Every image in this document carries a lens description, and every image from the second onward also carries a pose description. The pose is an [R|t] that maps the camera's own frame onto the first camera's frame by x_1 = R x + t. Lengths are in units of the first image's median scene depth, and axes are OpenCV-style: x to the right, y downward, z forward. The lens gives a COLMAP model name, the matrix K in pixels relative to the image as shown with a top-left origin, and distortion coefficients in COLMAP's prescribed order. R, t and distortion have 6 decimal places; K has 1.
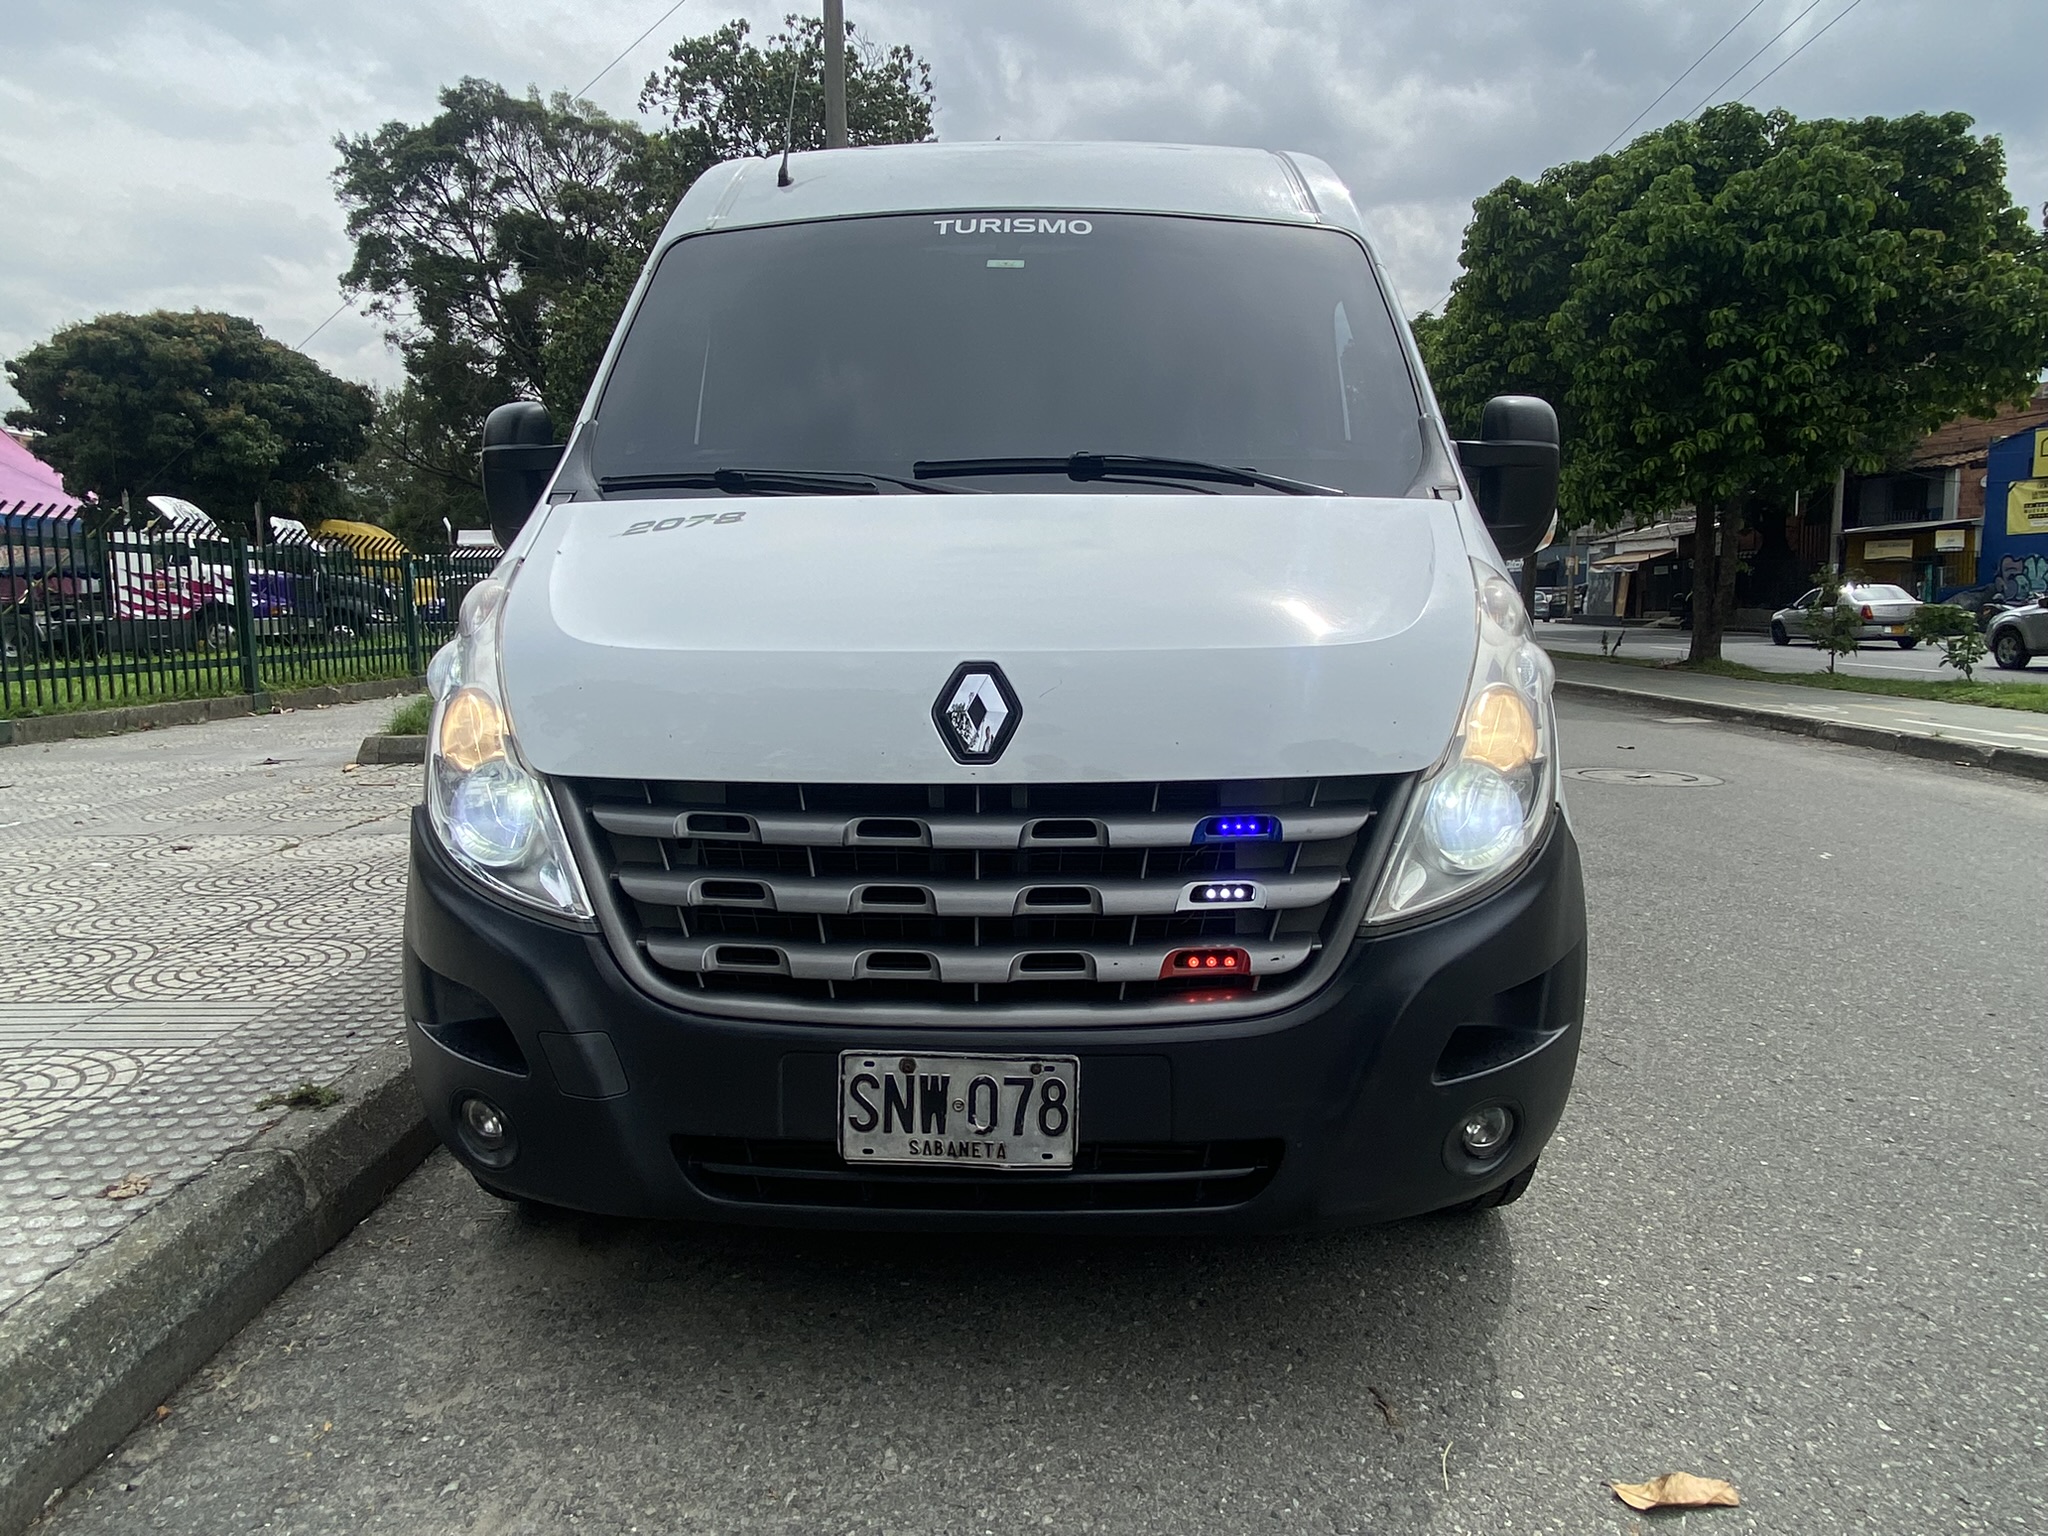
lens RADIAL K [[1331.1, 0, 967.0], [0, 1331.1, 741.8], [0, 0, 1]] dist [0.040160, -0.052255]
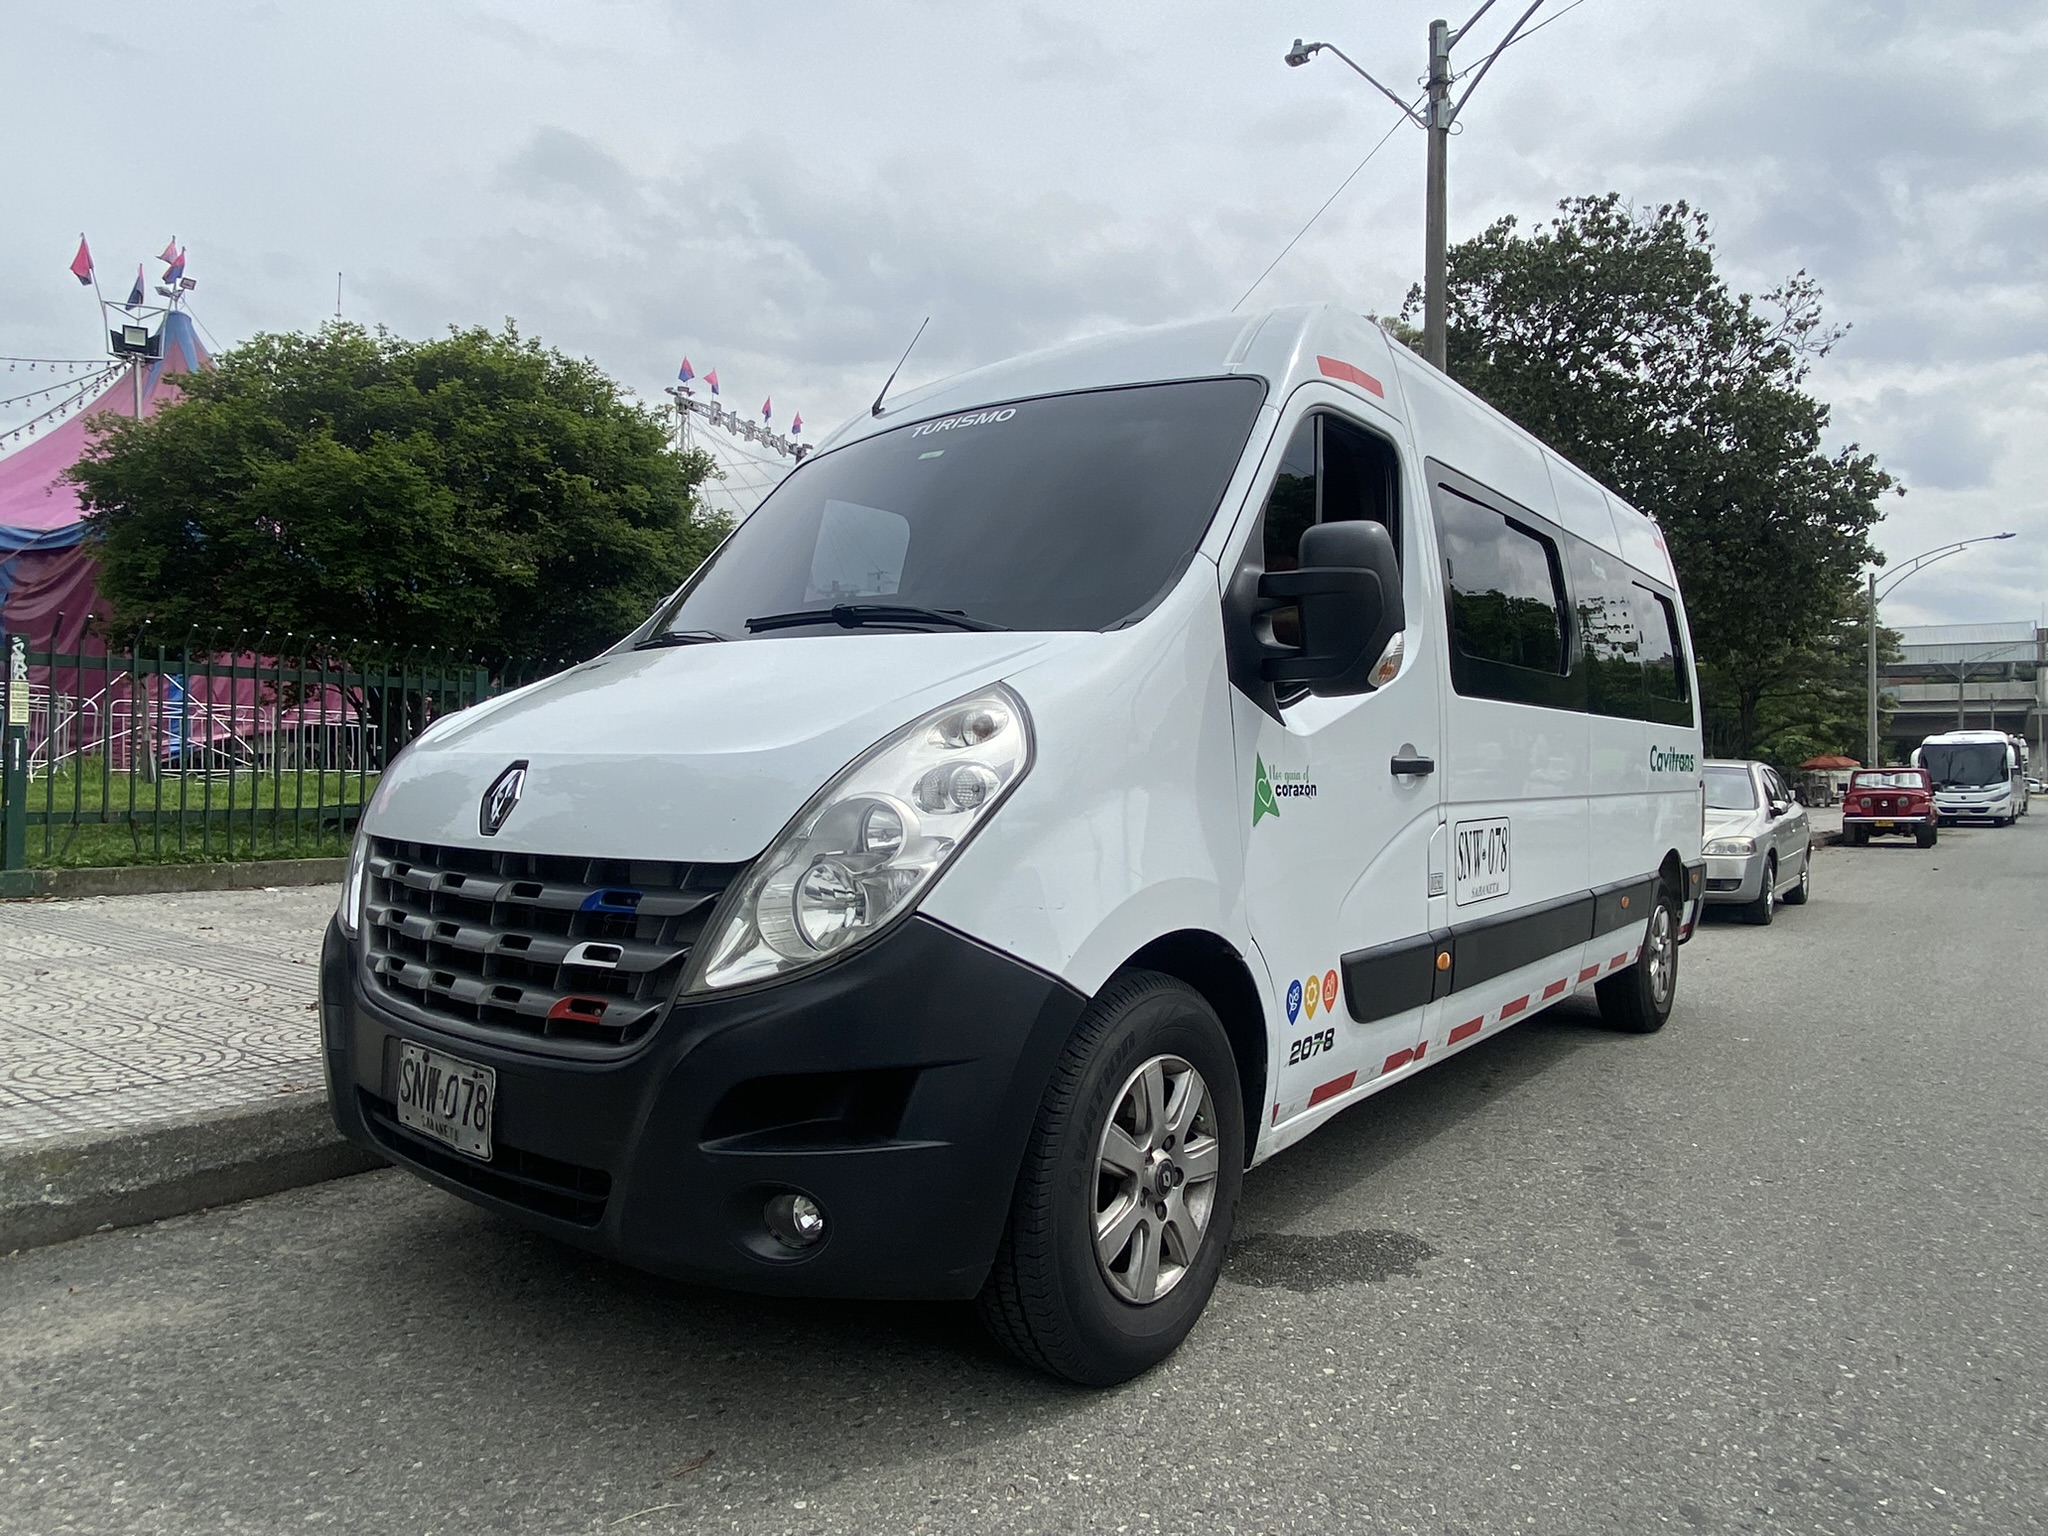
lens RADIAL K [[1318.1, 0, 1023.7], [0, 1318.1, 761.7], [0, 0, 1]] dist [0.030329, -0.048177]
pose [[0.792147, 0.013223, -0.610188, 1.190626], [-0.089362, 0.991504, -0.094524, 0.020479], [0.603754, 0.129404, 0.786598, 0.270479]]
